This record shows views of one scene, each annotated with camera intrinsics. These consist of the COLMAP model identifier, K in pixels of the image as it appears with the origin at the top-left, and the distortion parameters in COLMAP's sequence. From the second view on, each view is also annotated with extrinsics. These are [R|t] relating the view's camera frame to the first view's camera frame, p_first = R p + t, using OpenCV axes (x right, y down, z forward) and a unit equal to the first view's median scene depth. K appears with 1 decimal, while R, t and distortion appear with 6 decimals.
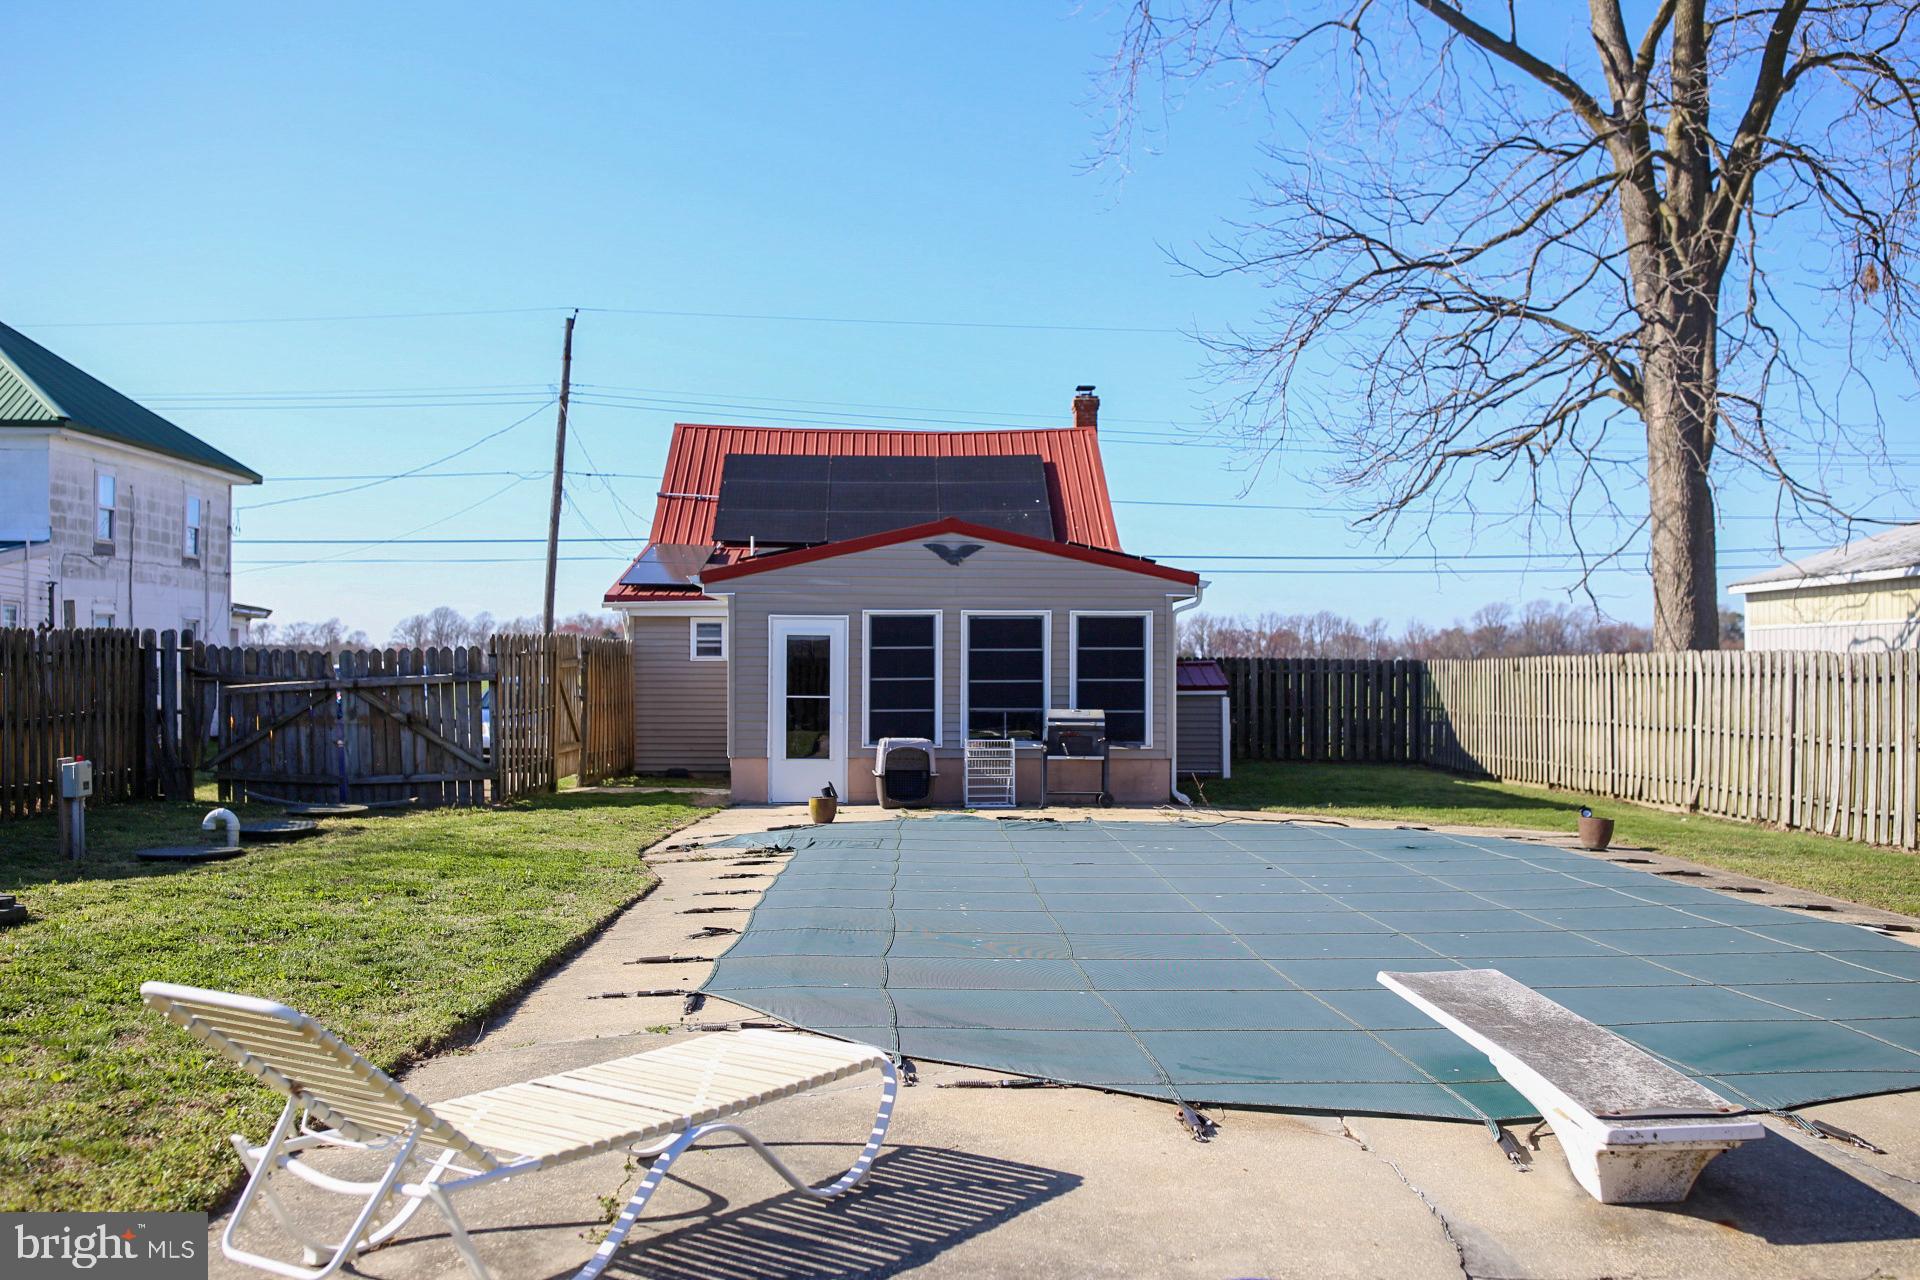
lens RADIAL K [[1770.7, 0, 960.0], [0, 1770.7, 640.0], [0, 0, 1]] dist [-0.004773, -0.008342]
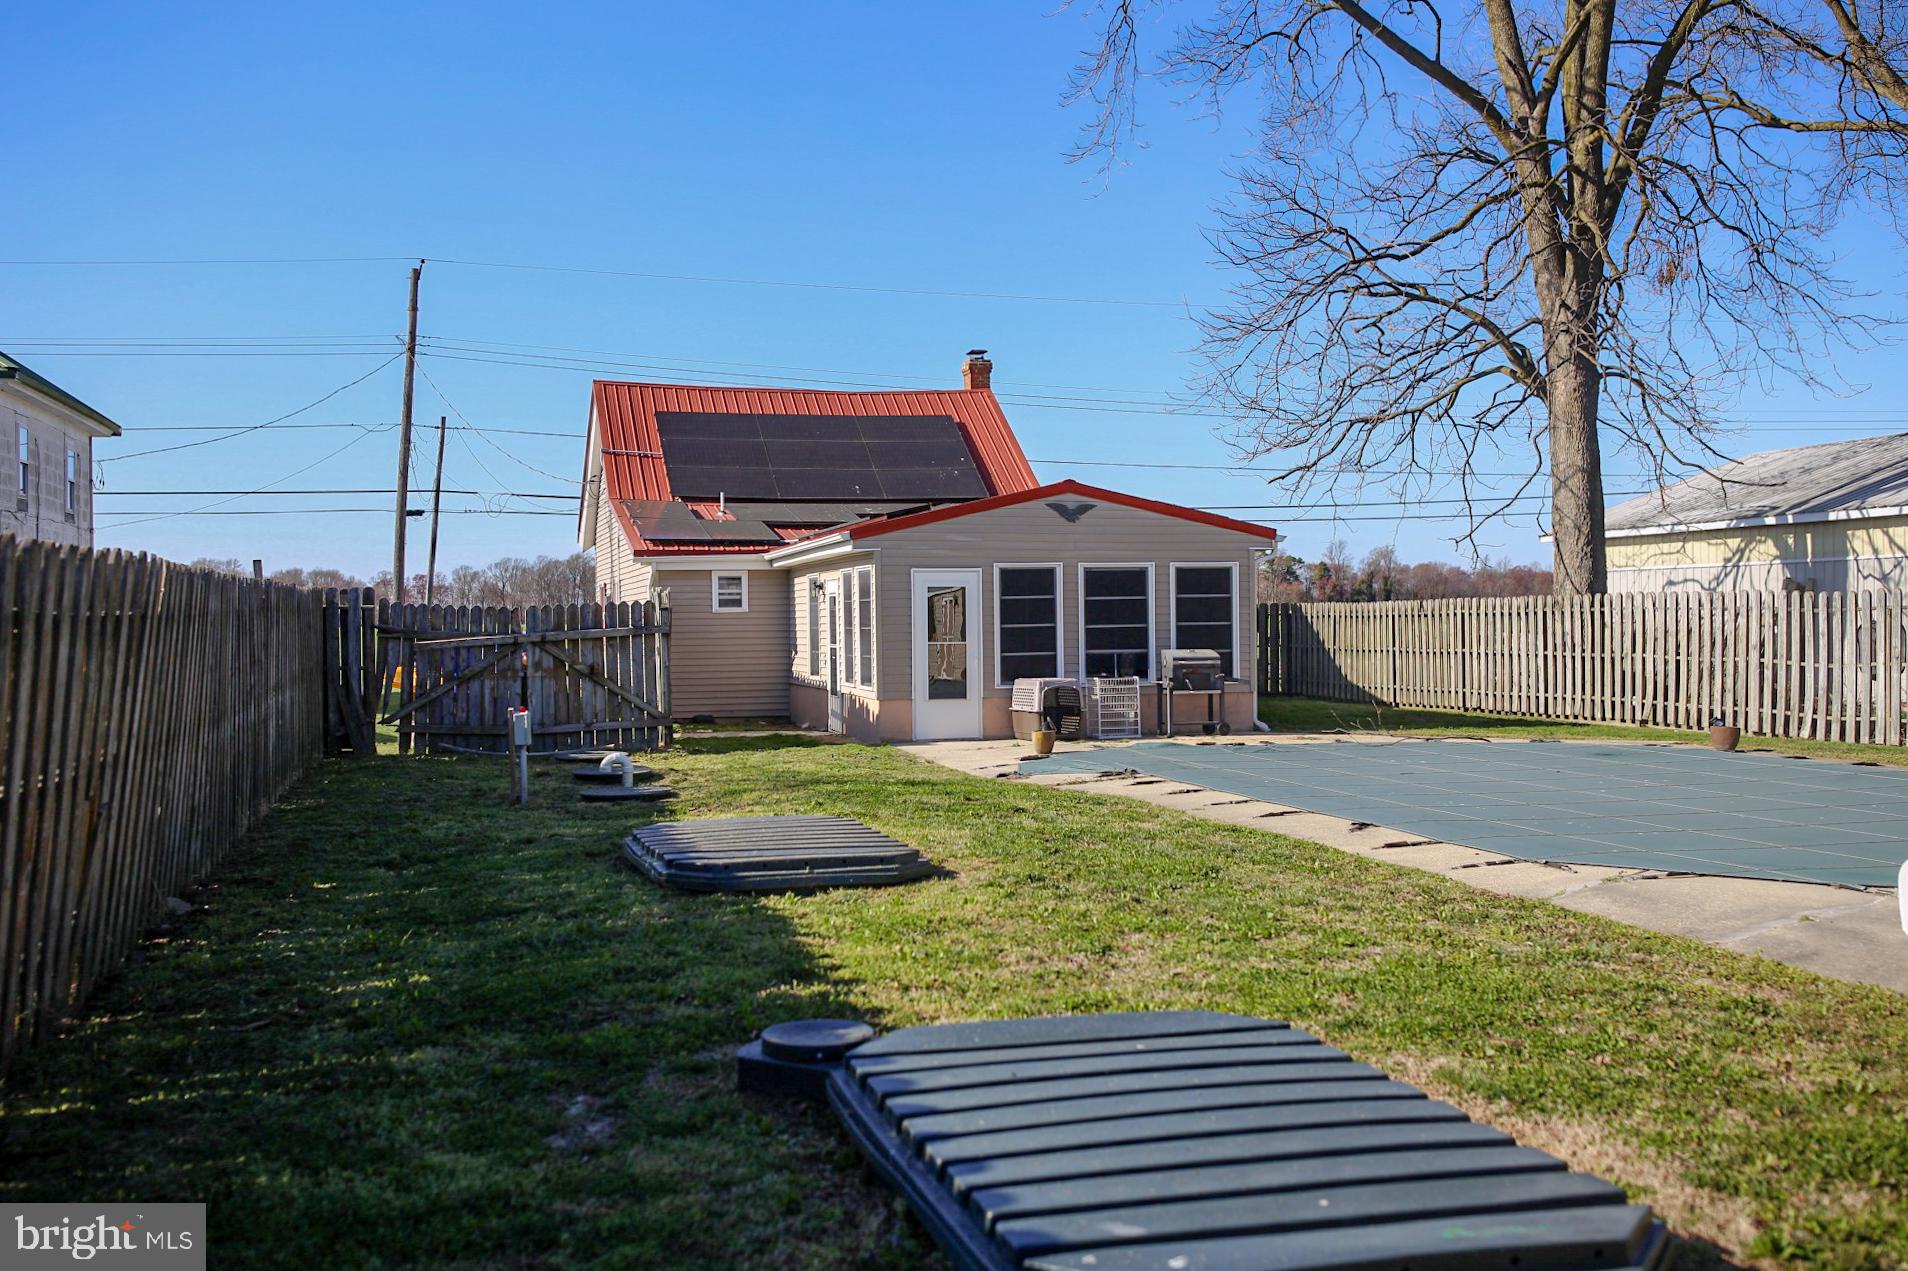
lens RADIAL K [[1759.6, 0, 954.0], [0, 1759.6, 635.5], [0, 0, 1]] dist [-0.004773, -0.008342]
pose [[0.976161, -0.016582, 0.216414, -0.259762], [0.010733, 0.999545, 0.028177, -0.002582], [-0.216783, -0.025183, 0.975895, -0.053347]]
